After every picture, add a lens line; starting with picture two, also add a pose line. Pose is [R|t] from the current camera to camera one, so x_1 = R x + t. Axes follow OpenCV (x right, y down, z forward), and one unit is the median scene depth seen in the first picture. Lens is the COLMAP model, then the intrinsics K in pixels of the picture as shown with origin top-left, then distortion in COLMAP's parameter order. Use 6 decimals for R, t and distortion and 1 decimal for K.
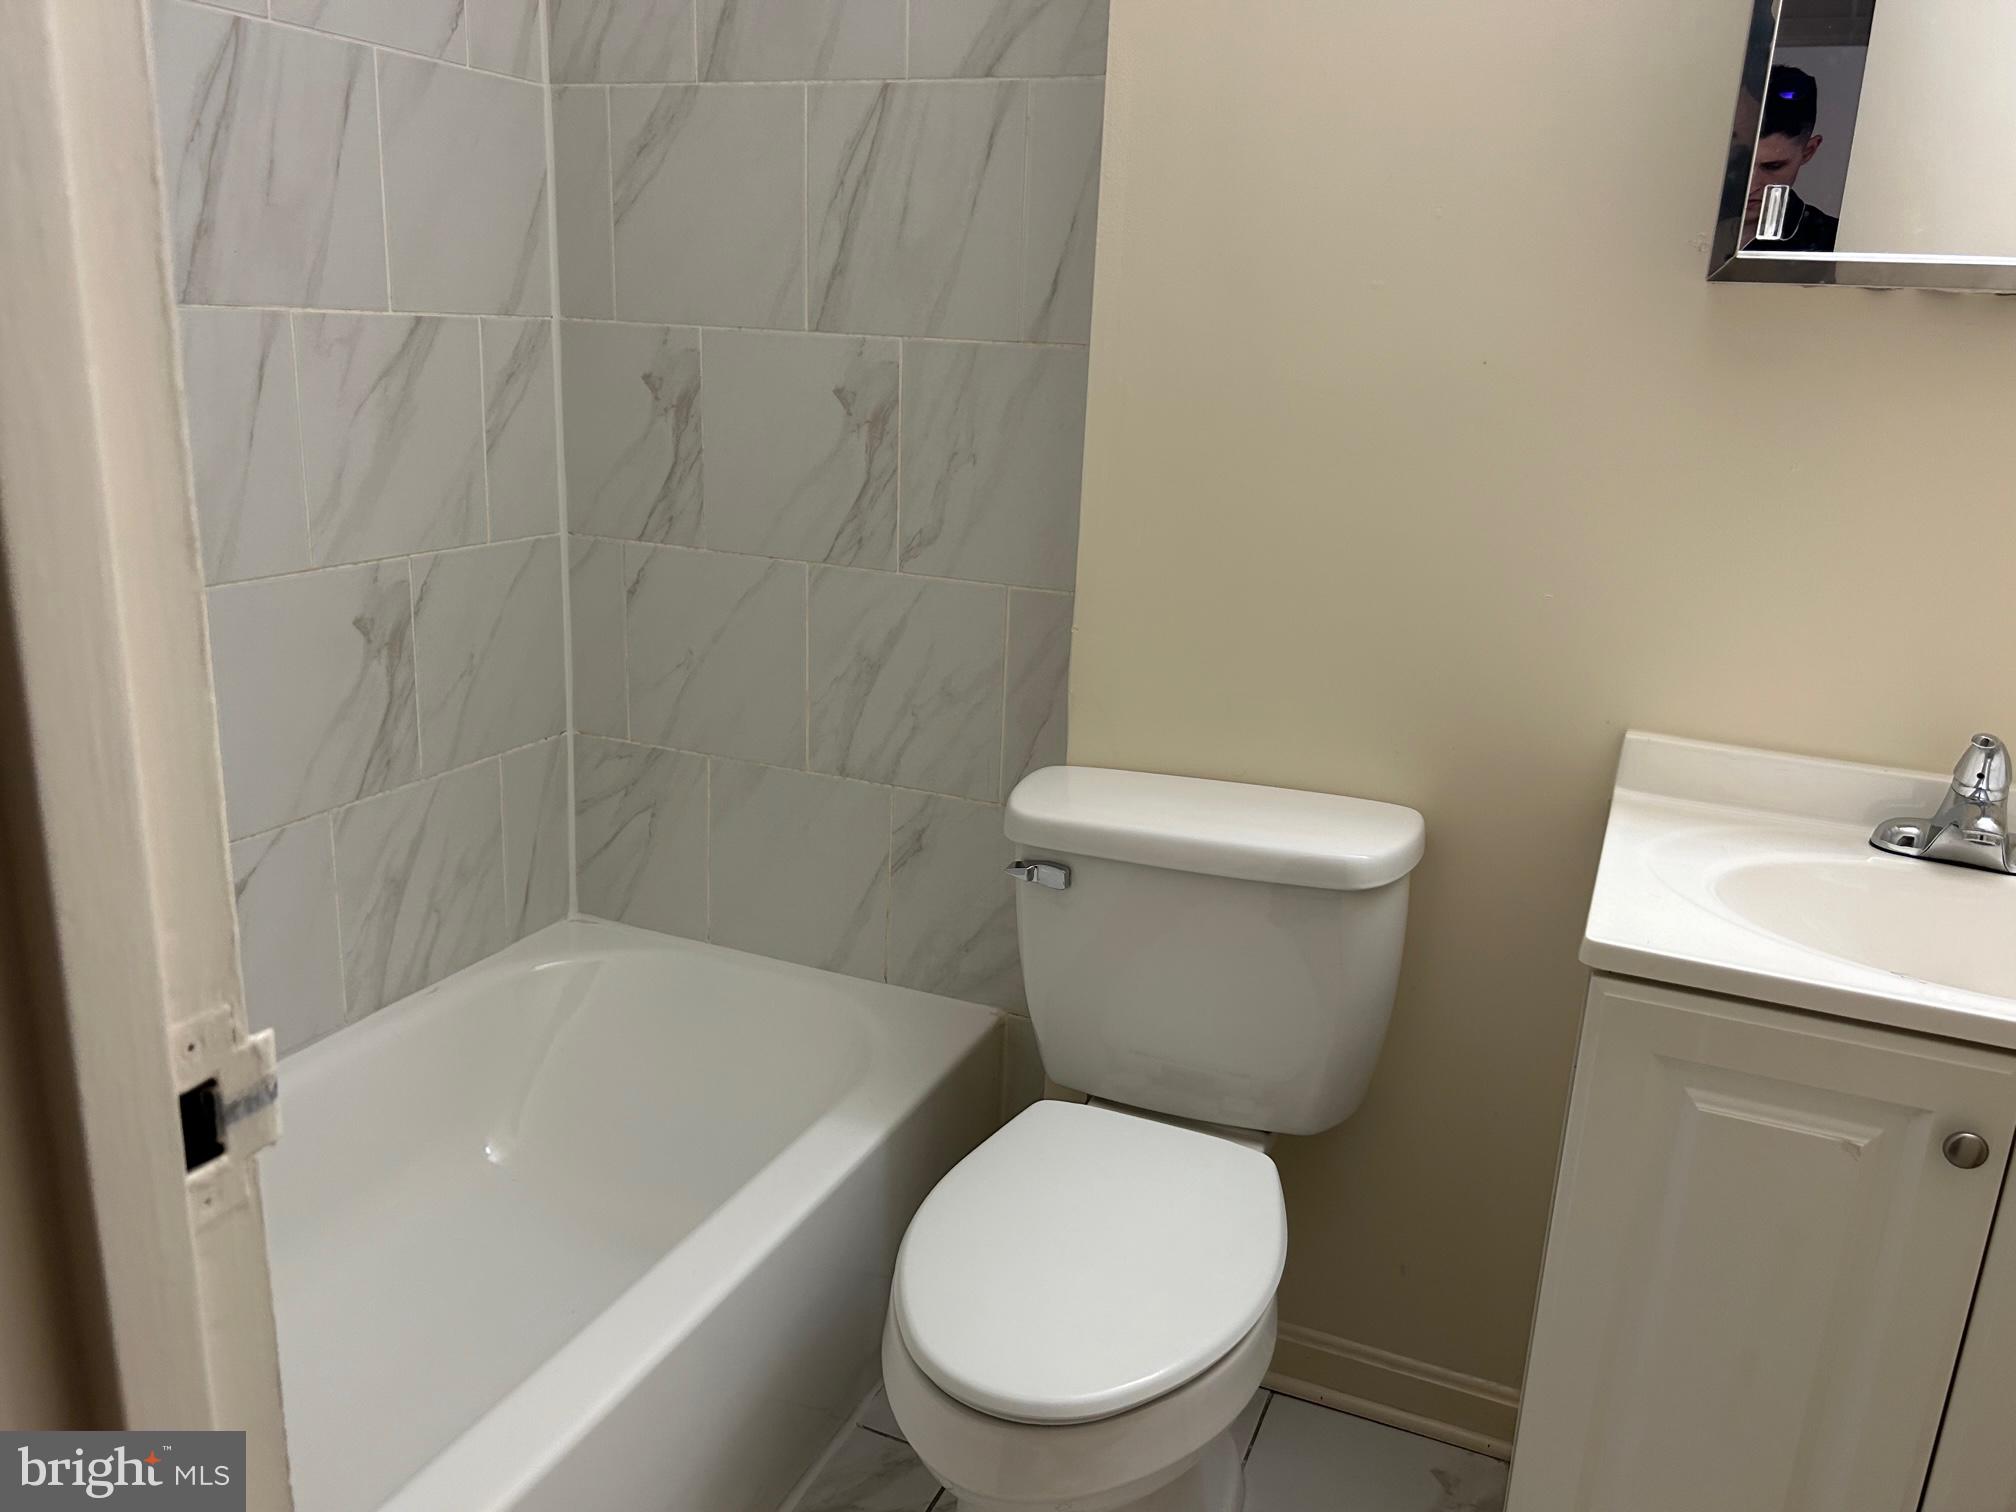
lens RADIAL K [[1516.3, 0, 1042.2], [0, 1516.3, 748.6], [0, 0, 1]] dist [0.054759, -0.062627]
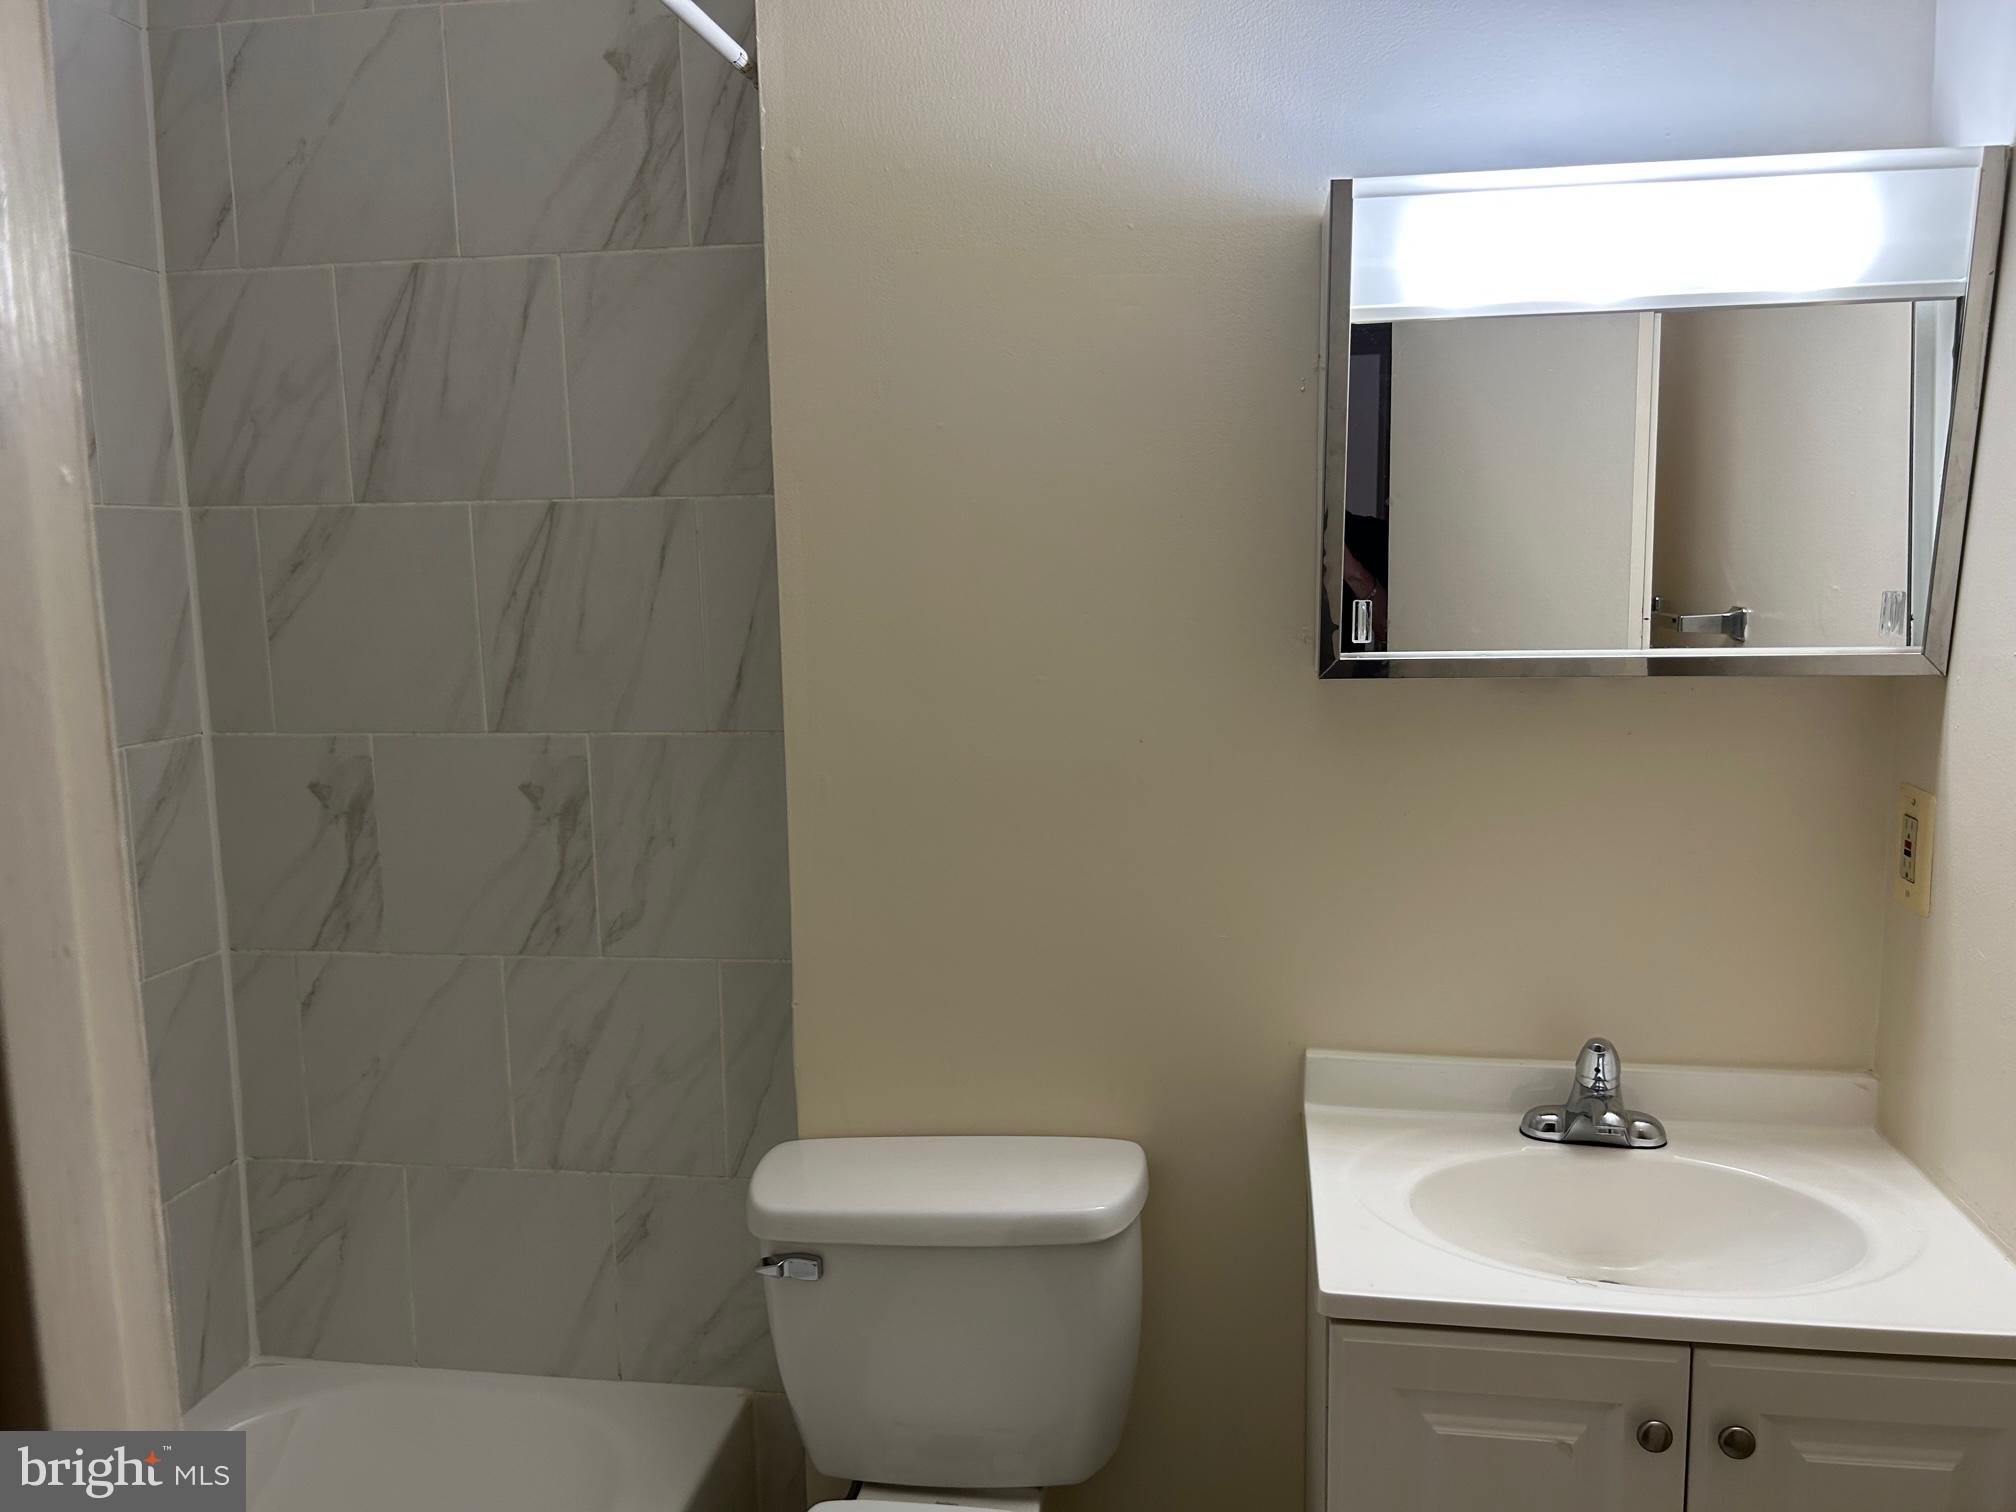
lens RADIAL K [[1516.3, 0, 1020.8], [0, 1516.3, 734.9], [0, 0, 1]] dist [0.054759, -0.062627]
pose [[0.967734, -0.094797, 0.233463, -0.048536], [0.125872, 0.984517, -0.121991, -0.105294], [-0.218284, 0.147441, 0.964683, -0.054862]]
